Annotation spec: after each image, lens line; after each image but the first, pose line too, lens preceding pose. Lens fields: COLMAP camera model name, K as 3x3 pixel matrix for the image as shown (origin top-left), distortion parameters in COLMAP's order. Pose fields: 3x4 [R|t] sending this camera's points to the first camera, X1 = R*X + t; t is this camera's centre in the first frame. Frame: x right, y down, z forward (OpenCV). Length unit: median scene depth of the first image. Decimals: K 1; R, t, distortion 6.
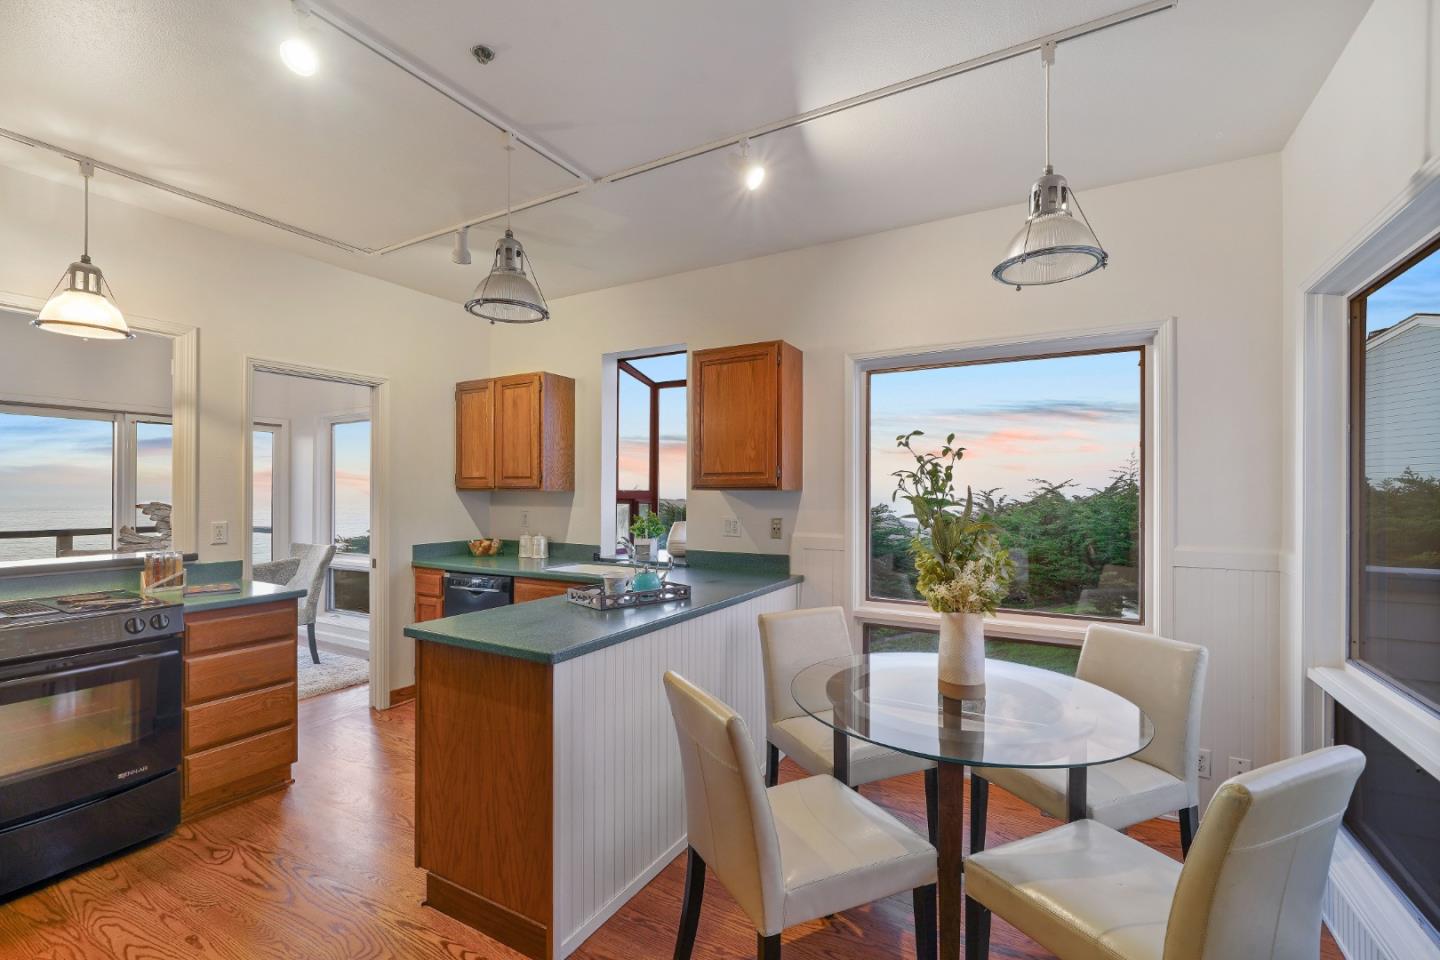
lens RADIAL K [[613.1, 0, 720.0], [0, 613.1, 480.0], [0, 0, 1]] dist [-0.011433, 0.005357]
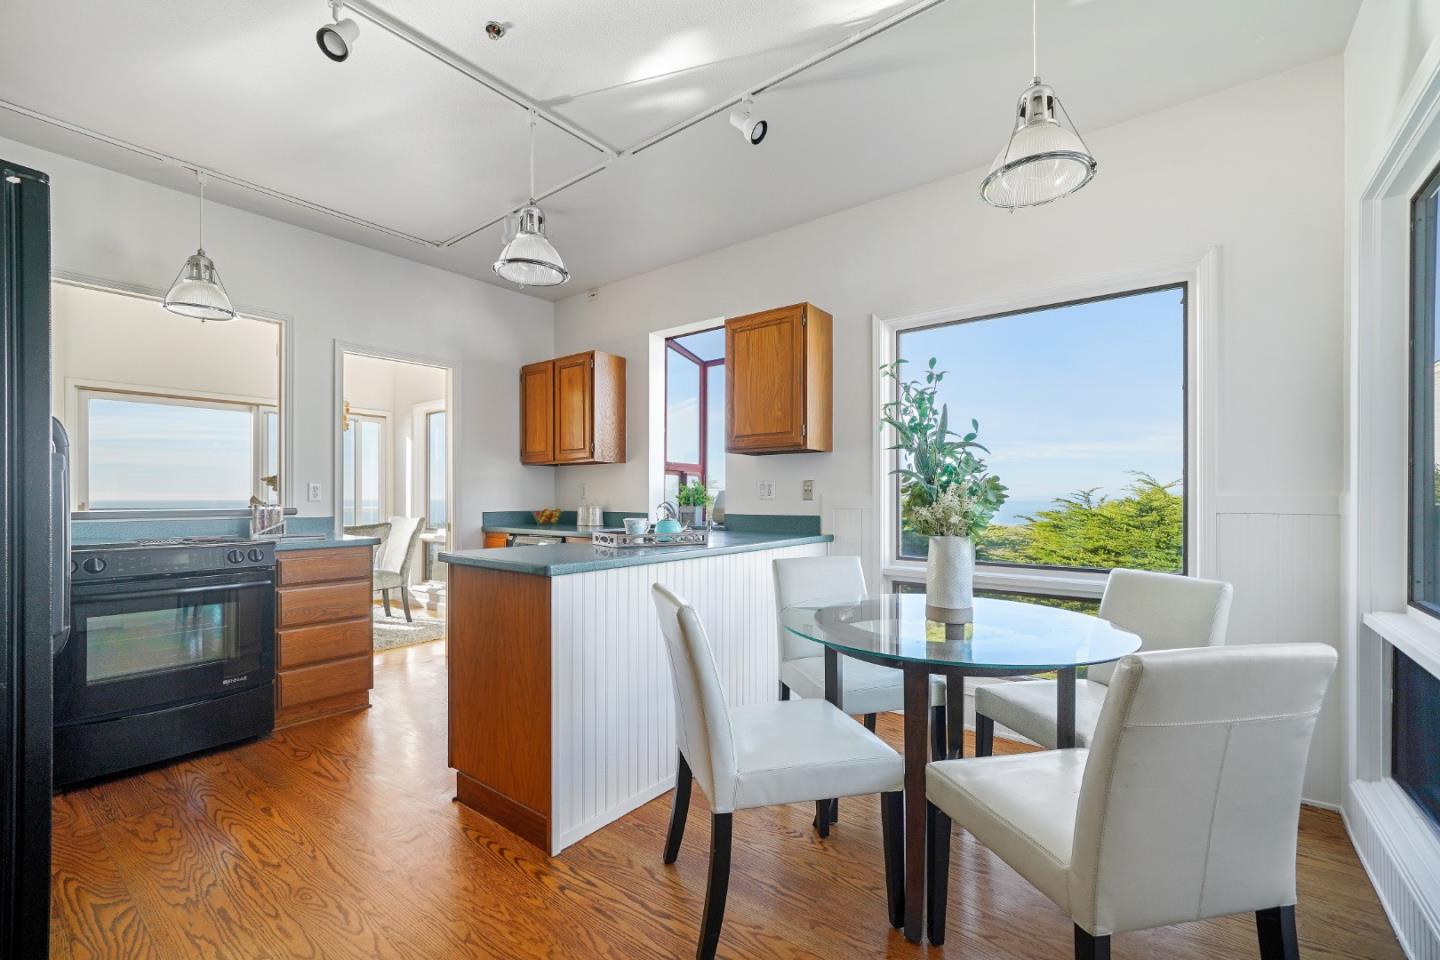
lens RADIAL K [[597.4, 0, 730.3], [0, 597.4, 491.6], [0, 0, 1]] dist [-0.000842, 0.000175]
pose [[0.989782, -0.006907, -0.142421, 0.151982], [0.007127, 0.999974, 0.001036, 0.114642], [0.142410, -0.002041, 0.989806, -0.010526]]
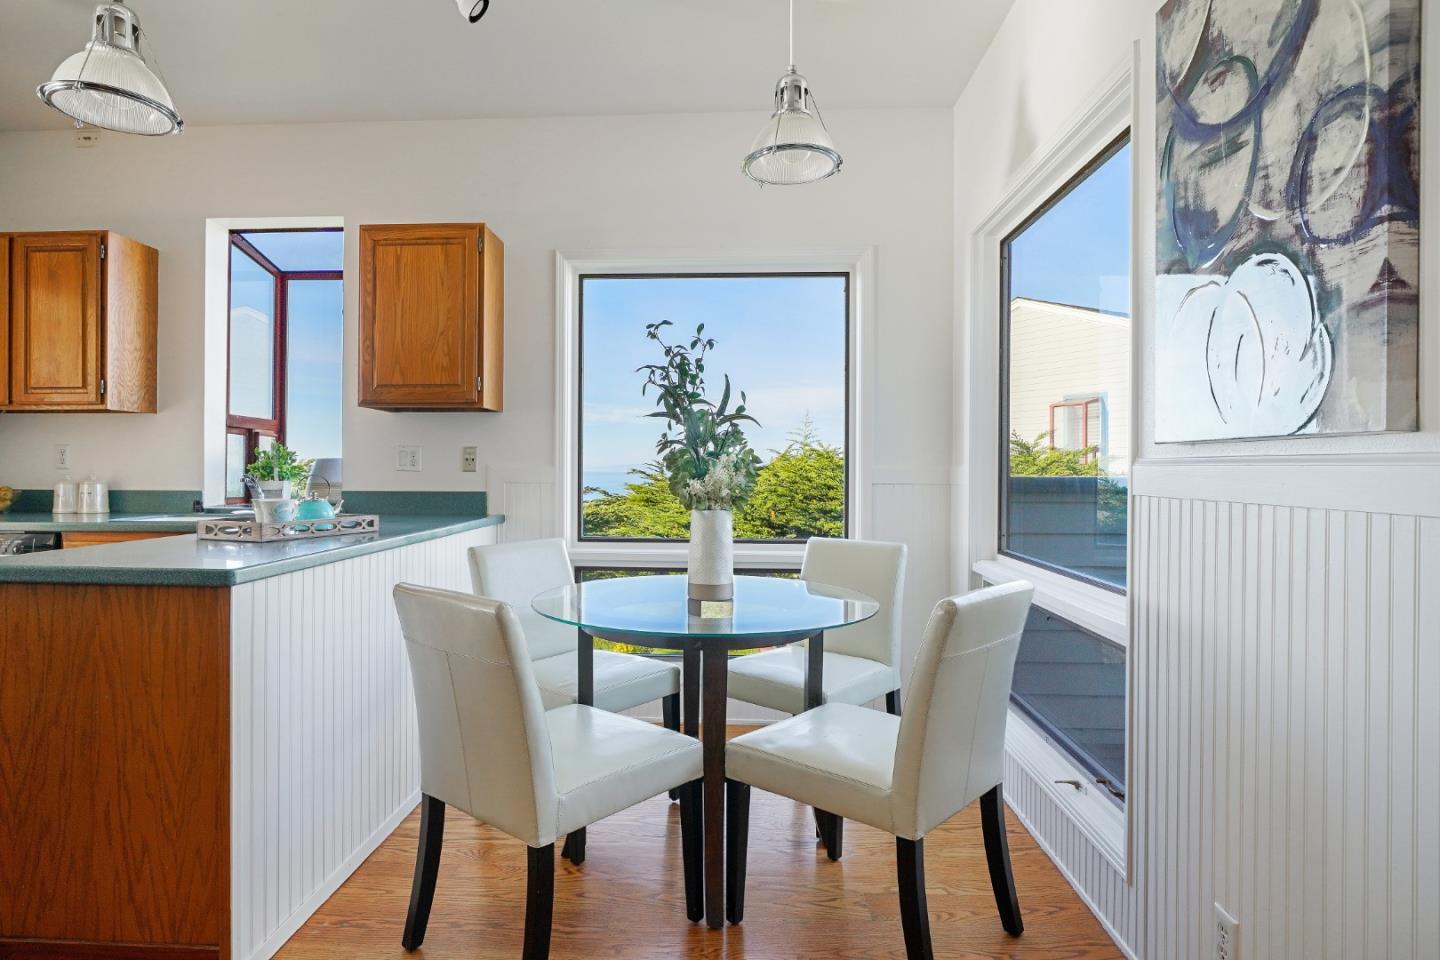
lens RADIAL K [[778.5, 0, 683.0], [0, 778.5, 457.1], [0, 0, 1]] dist [-0.004611, -0.000533]
pose [[0.899665, 0.003518, 0.436567, -0.146407], [-0.003504, 0.999994, -0.000838, 0.109749], [-0.436567, -0.000775, 0.899671, -0.064194]]
